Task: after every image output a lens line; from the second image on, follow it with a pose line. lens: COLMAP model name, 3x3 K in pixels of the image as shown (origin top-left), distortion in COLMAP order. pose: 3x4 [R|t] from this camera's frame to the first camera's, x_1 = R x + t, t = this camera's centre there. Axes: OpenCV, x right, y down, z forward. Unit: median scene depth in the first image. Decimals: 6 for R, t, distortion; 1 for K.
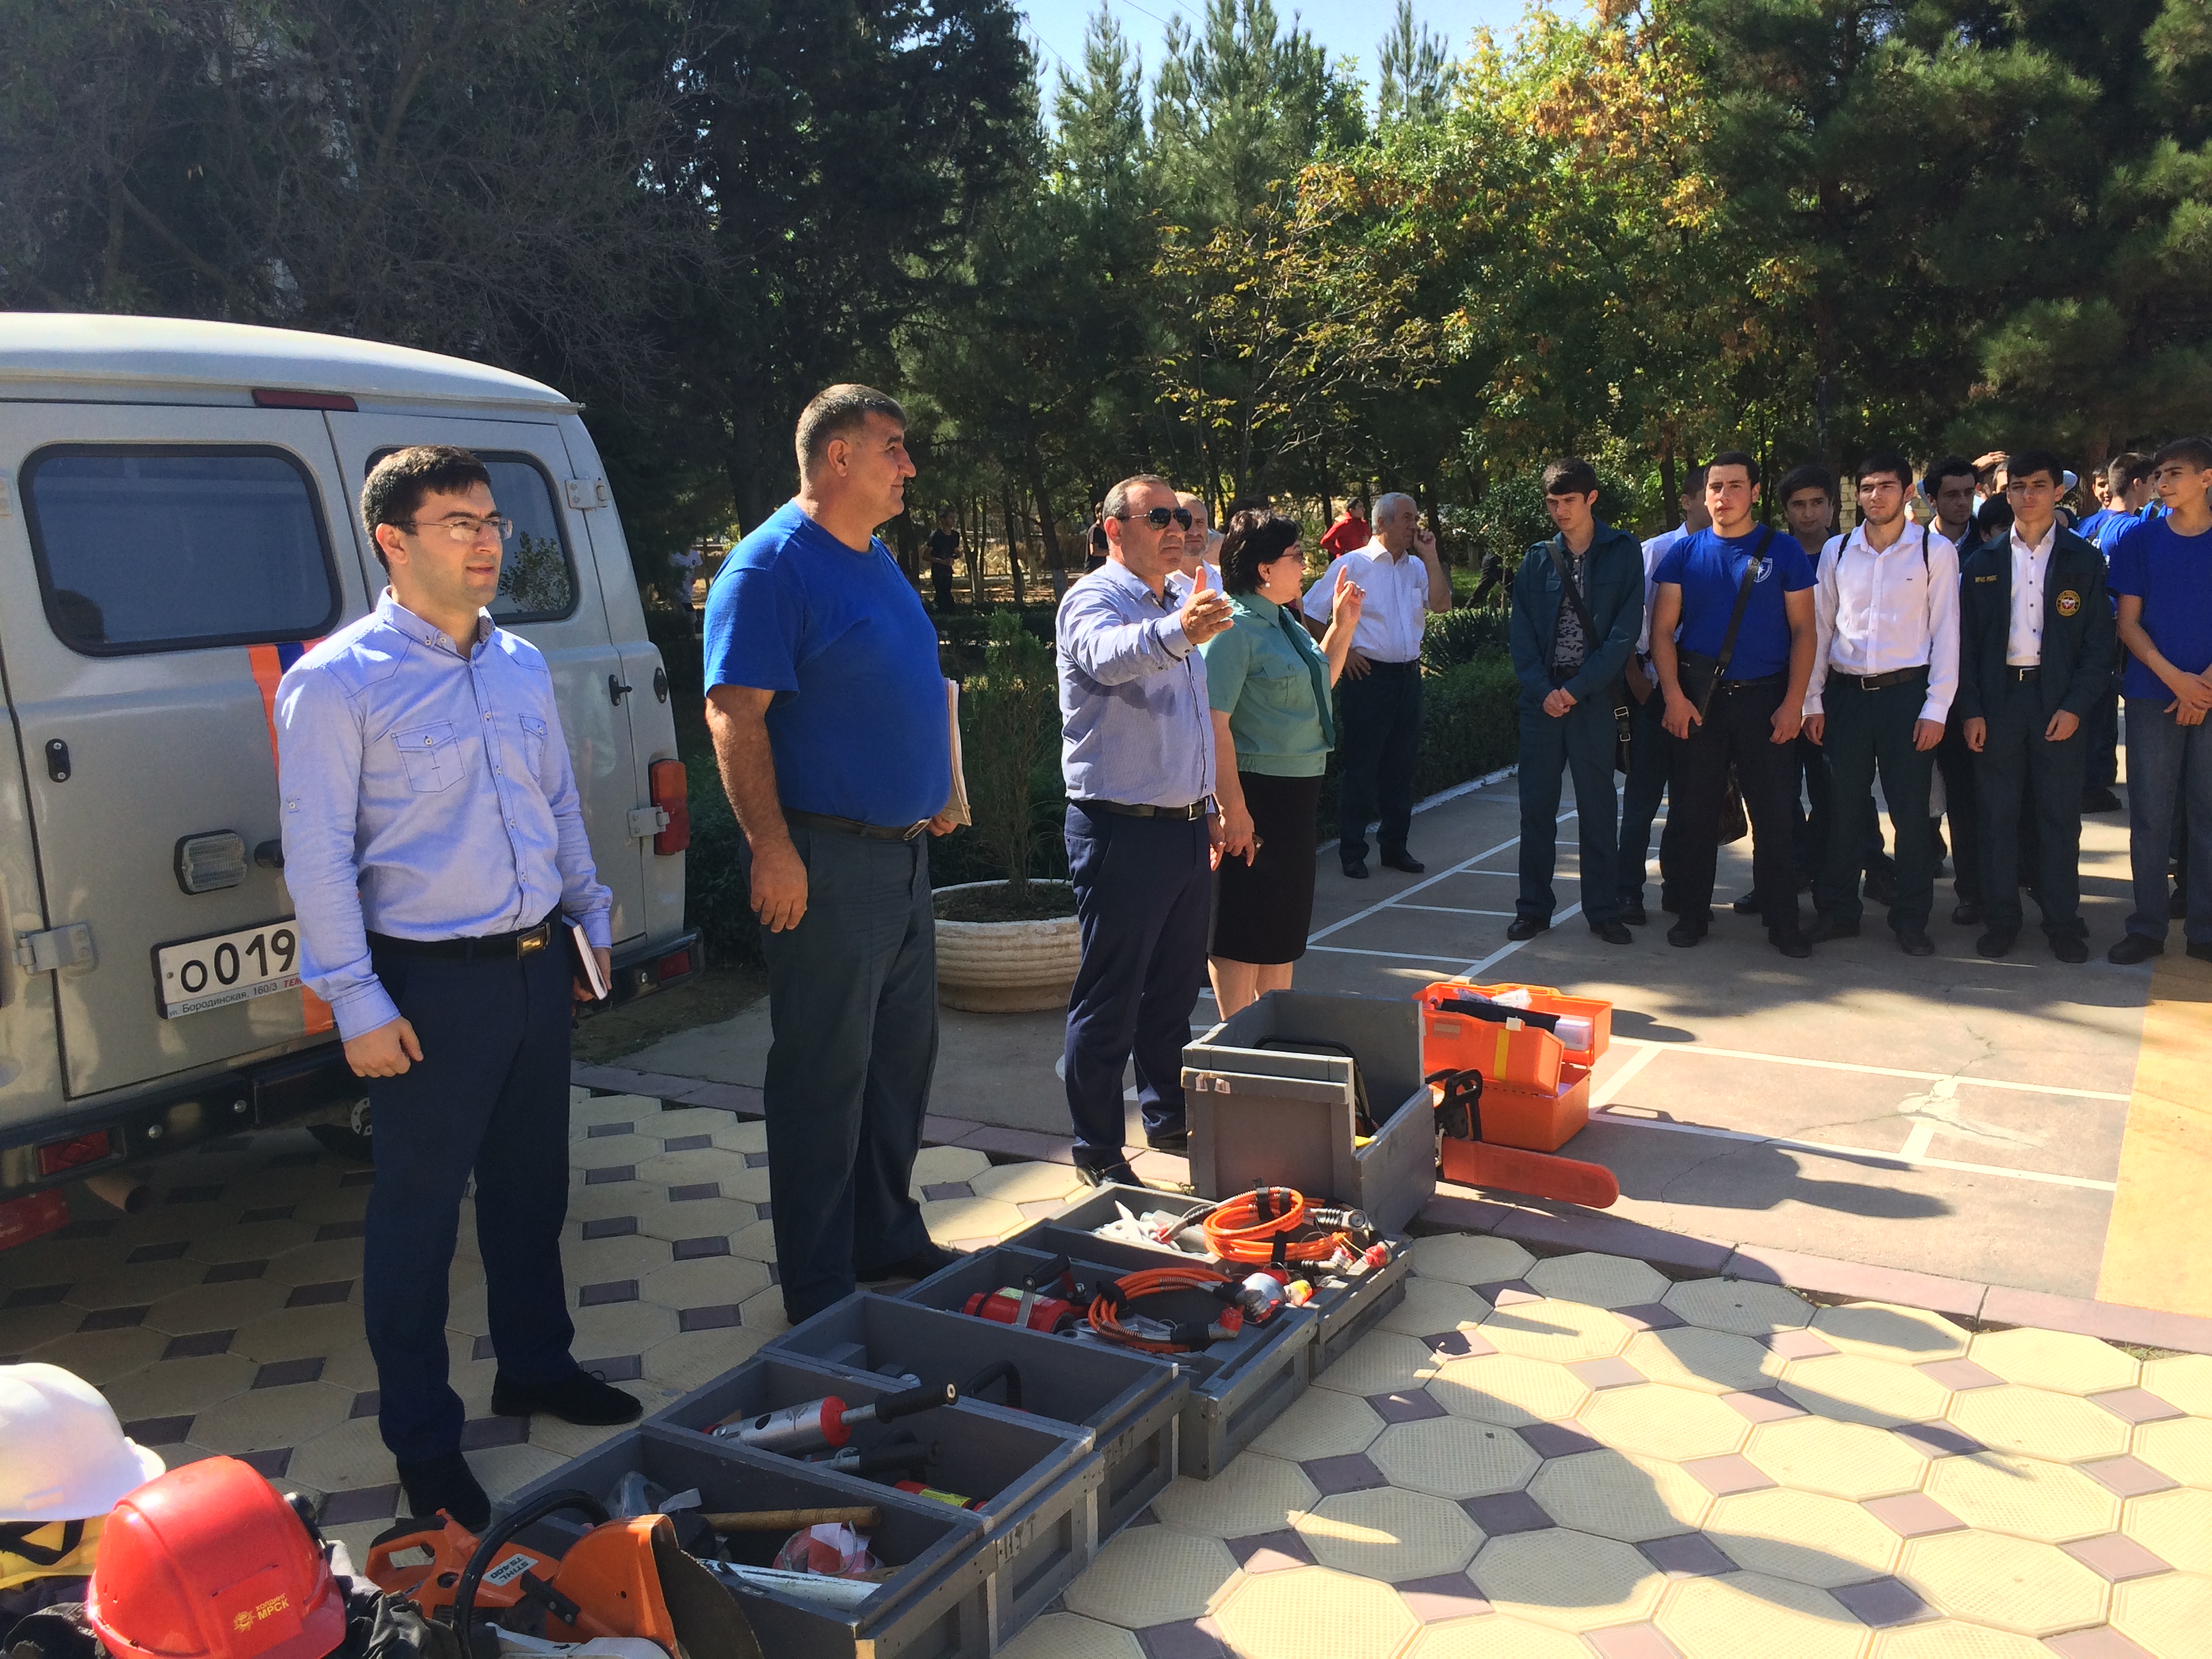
lens RADIAL K [[1913.2, 0, 1104.8], [0, 1913.2, 835.3], [0, 0, 1]] dist [0.071255, -0.106399]
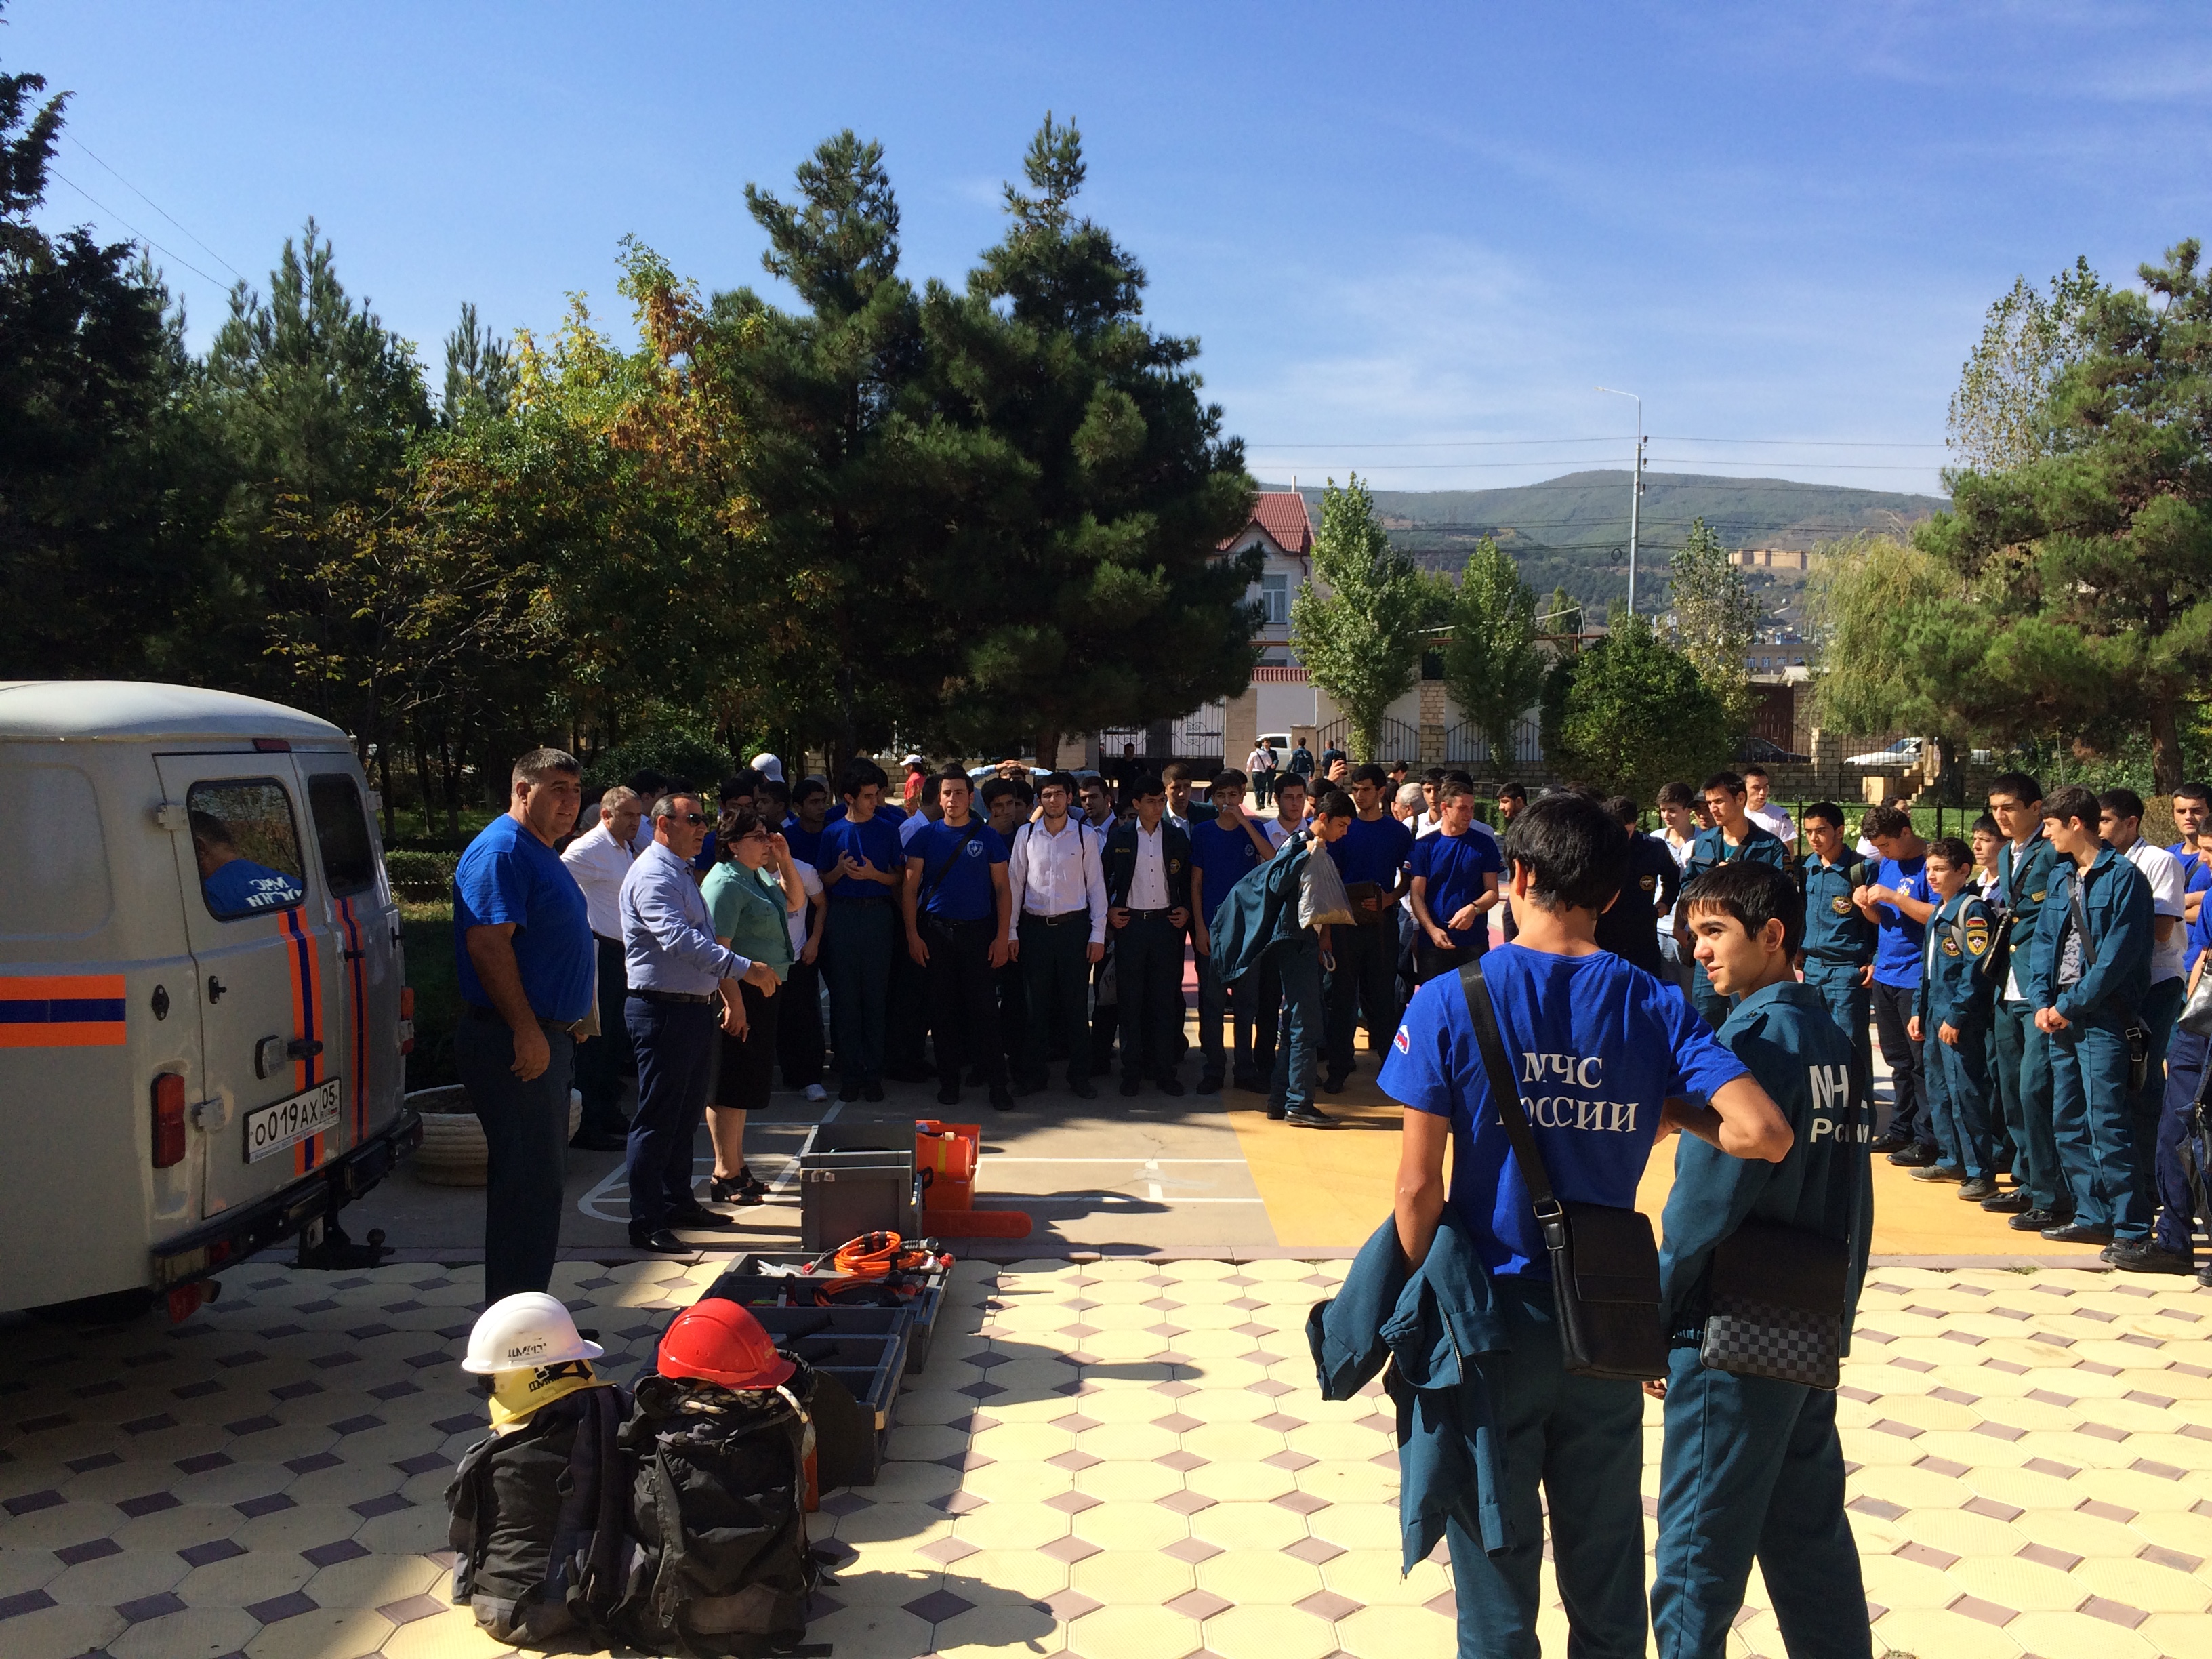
lens RADIAL K [[1891.7, 0, 1162.1], [0, 1891.7, 827.4], [0, 0, 1]] dist [0.039523, -0.011346]
pose [[0.842019, 0.015692, 0.539220, -0.178046], [0.052135, 0.992531, -0.110295, 0.009531], [-0.536923, 0.120983, 0.834911, -0.161145]]
